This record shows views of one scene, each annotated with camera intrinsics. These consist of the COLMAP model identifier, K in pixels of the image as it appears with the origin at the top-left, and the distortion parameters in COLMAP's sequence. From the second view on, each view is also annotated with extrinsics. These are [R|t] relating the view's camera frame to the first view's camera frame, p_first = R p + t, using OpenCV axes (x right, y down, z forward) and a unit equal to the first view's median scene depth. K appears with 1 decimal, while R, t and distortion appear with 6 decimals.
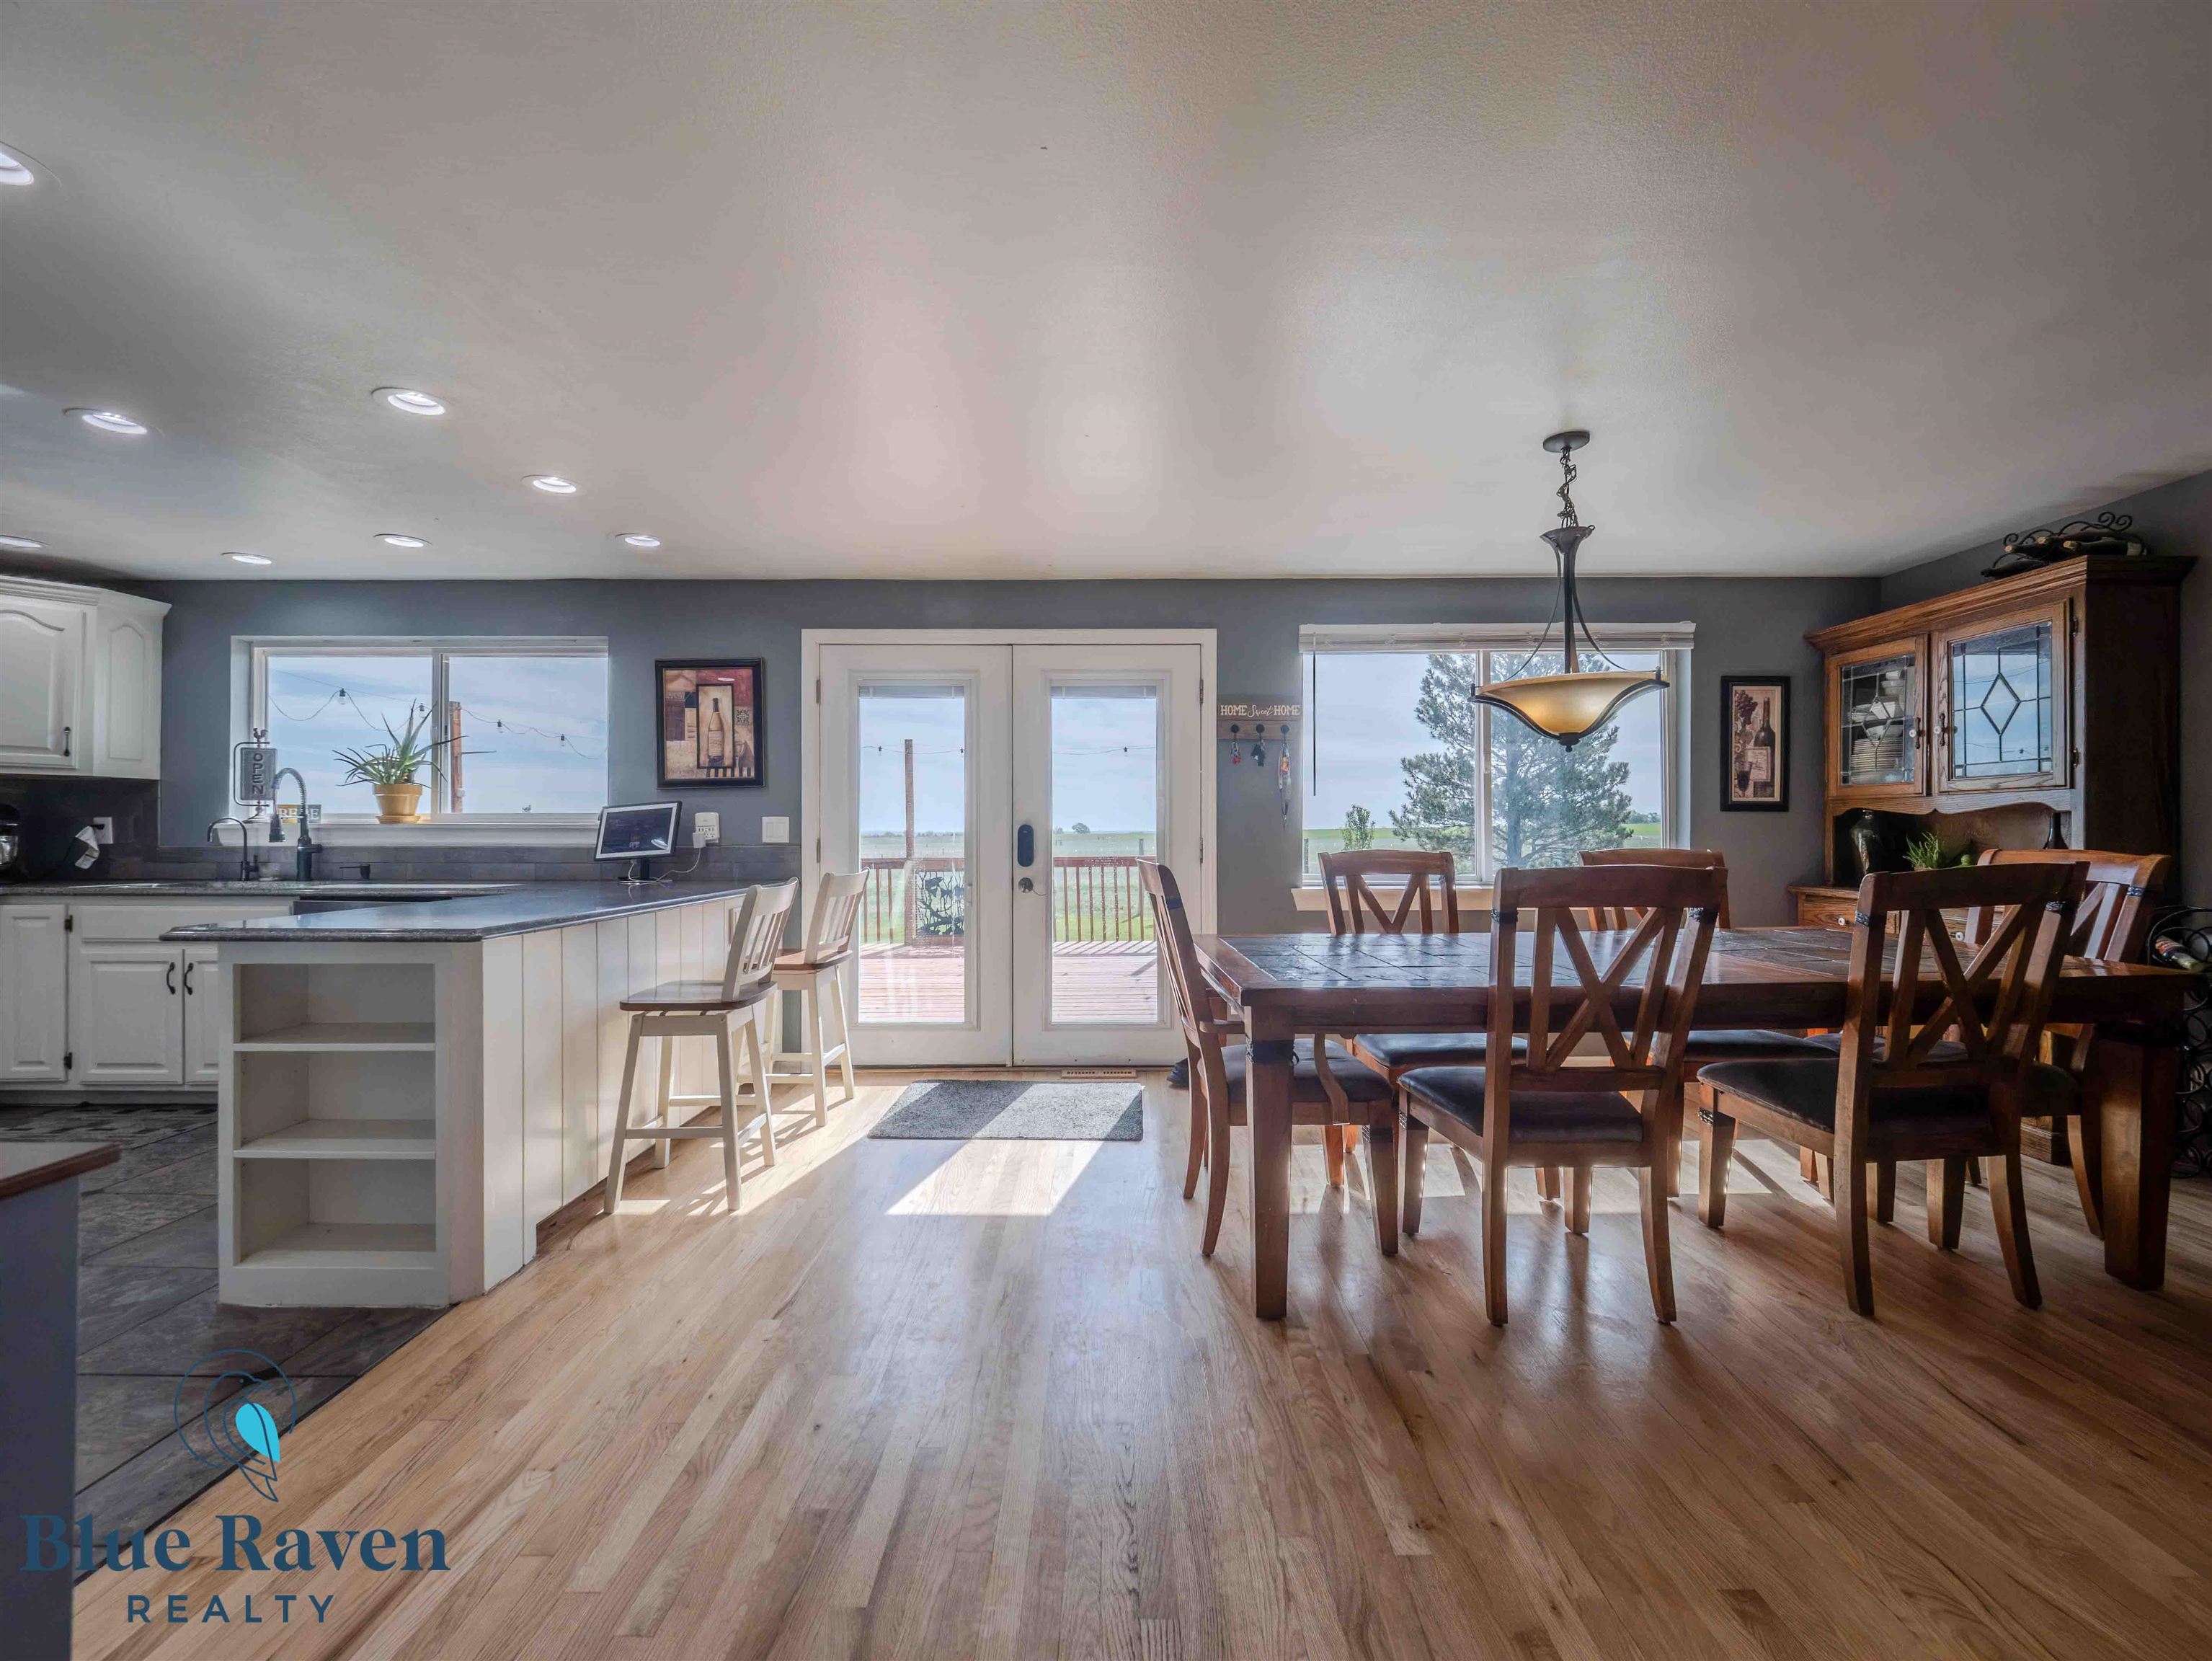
lens RADIAL K [[956.8, 0, 1124.5], [0, 956.8, 828.7], [0, 0, 1]] dist [-0.012214, -0.000404]
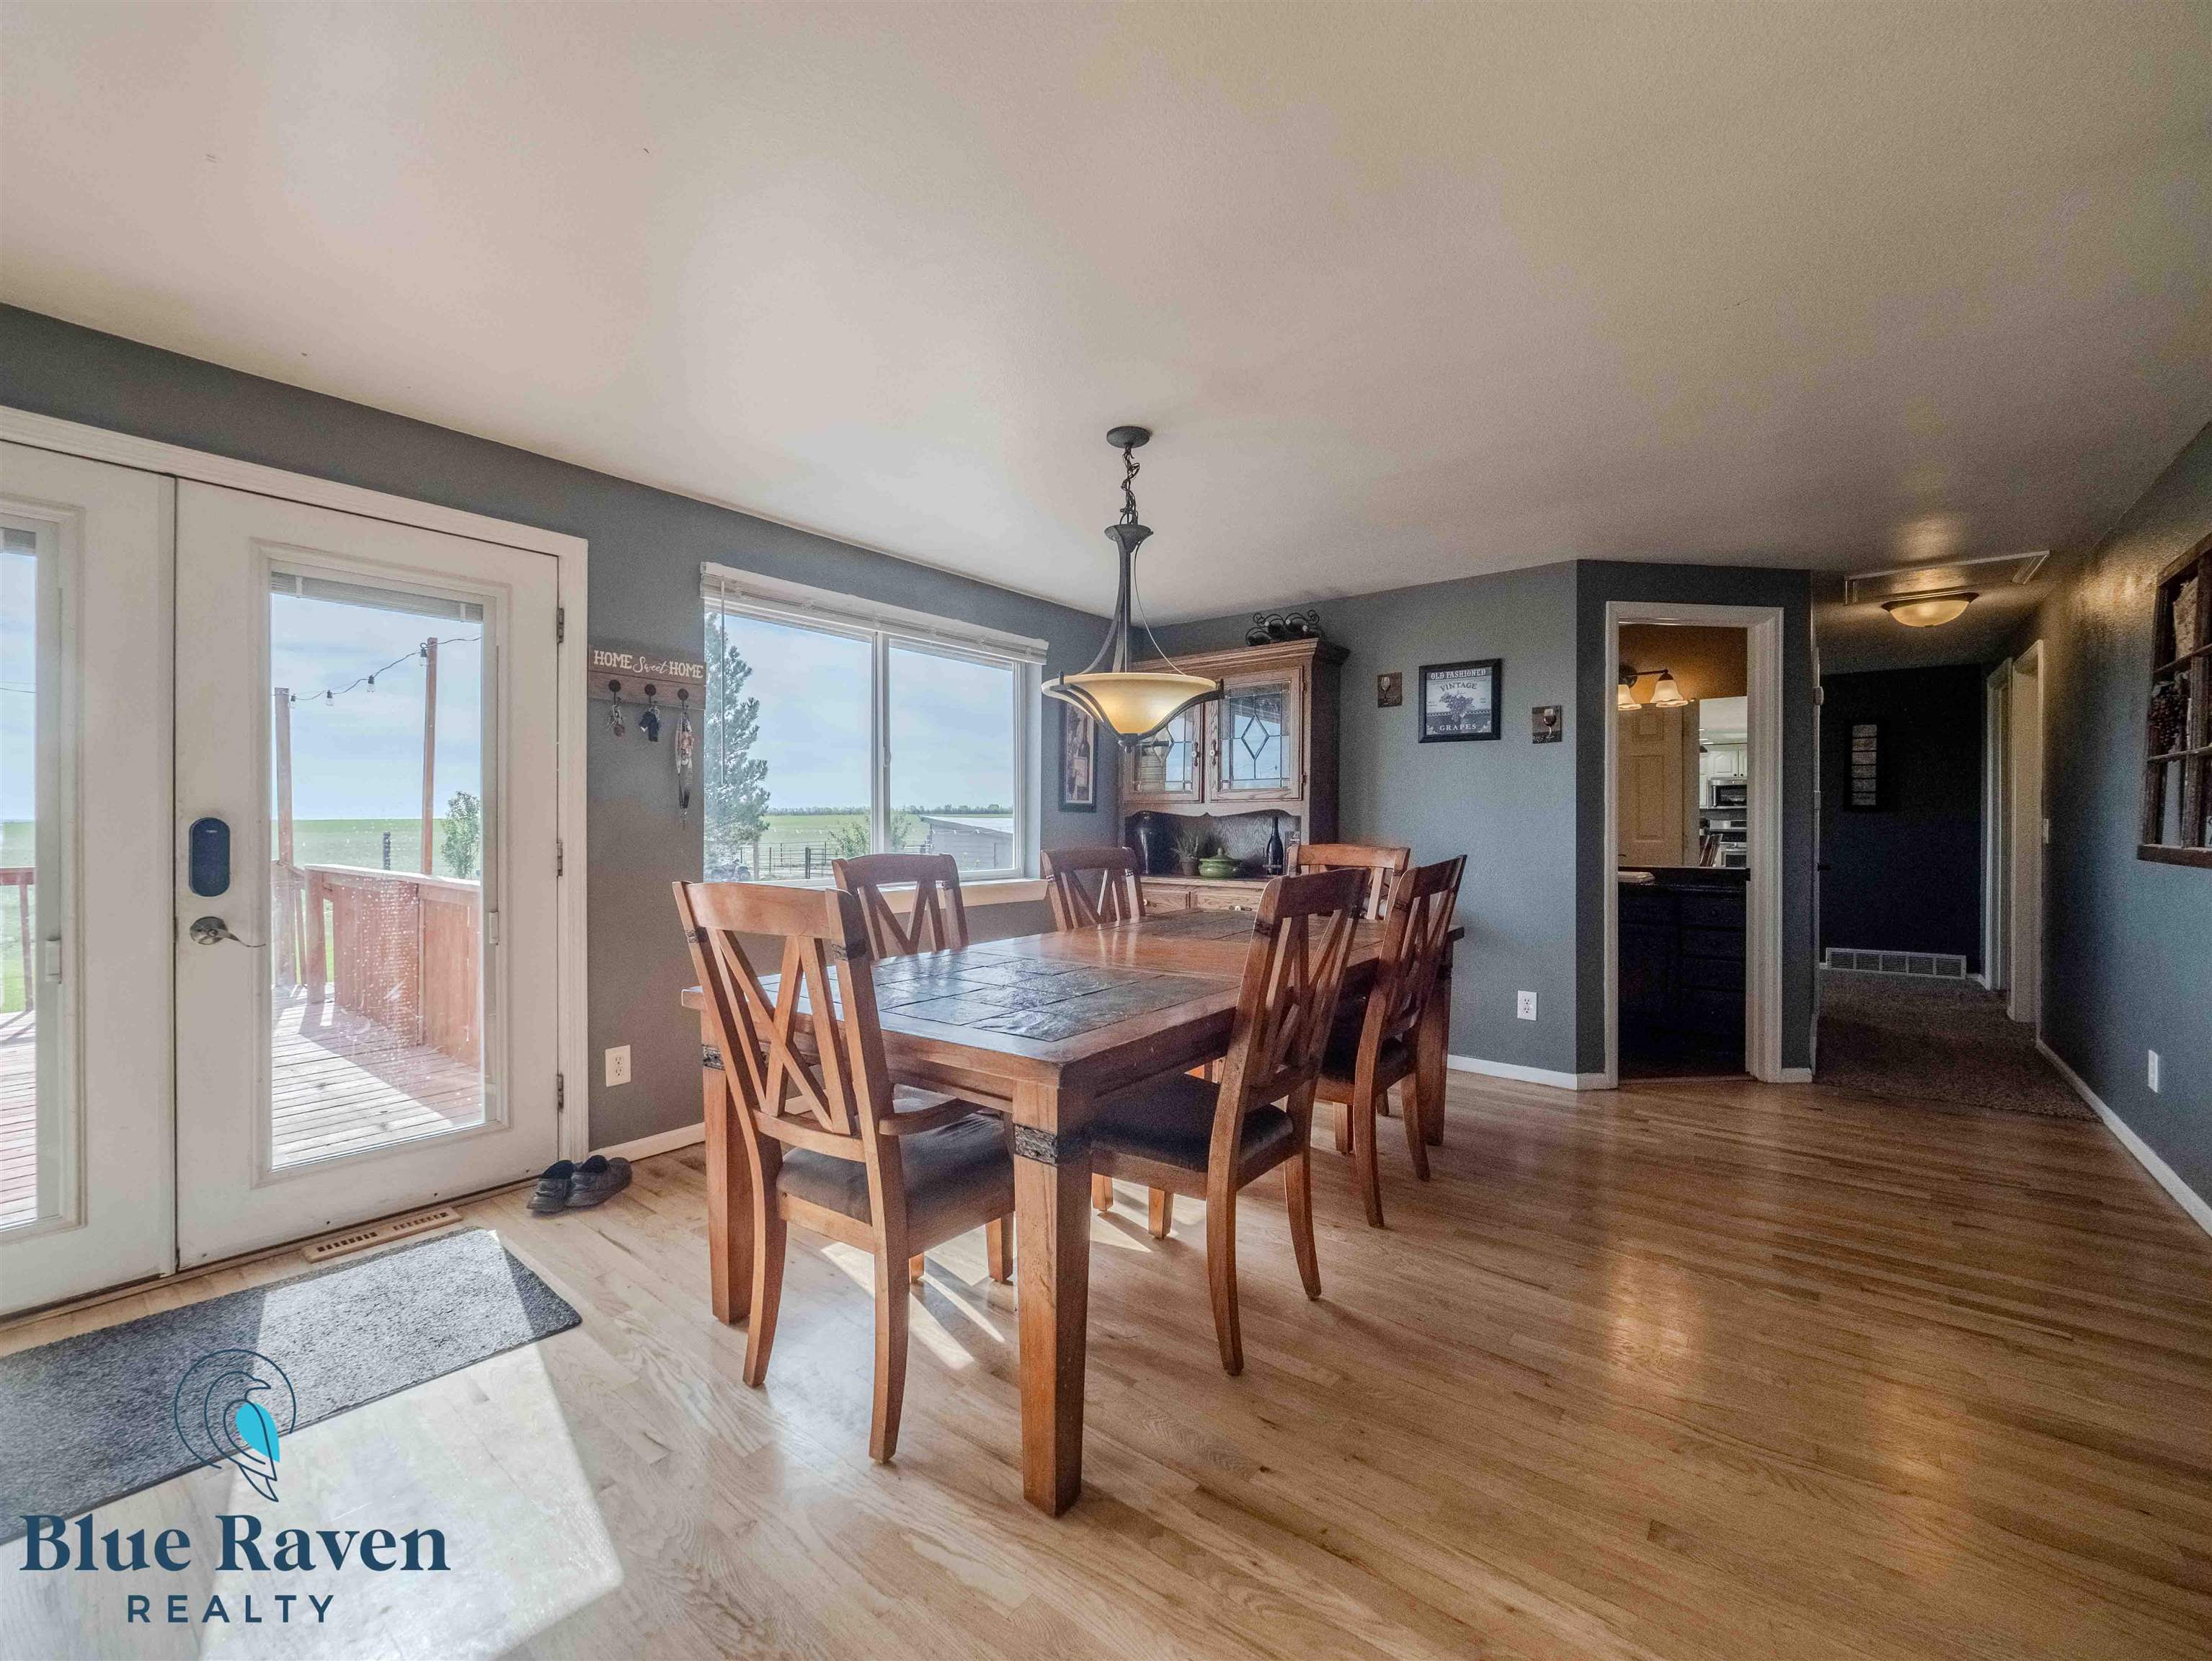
lens RADIAL K [[919.8, 0, 1106.4], [0, 919.8, 827.3], [0, 0, 1]] dist [-0.001006, 0.000021]
pose [[0.619127, 0.001589, 0.785289, -0.198391], [-0.007282, 0.999967, 0.003718, -0.004463], [-0.785257, -0.008020, 0.619118, 0.284567]]
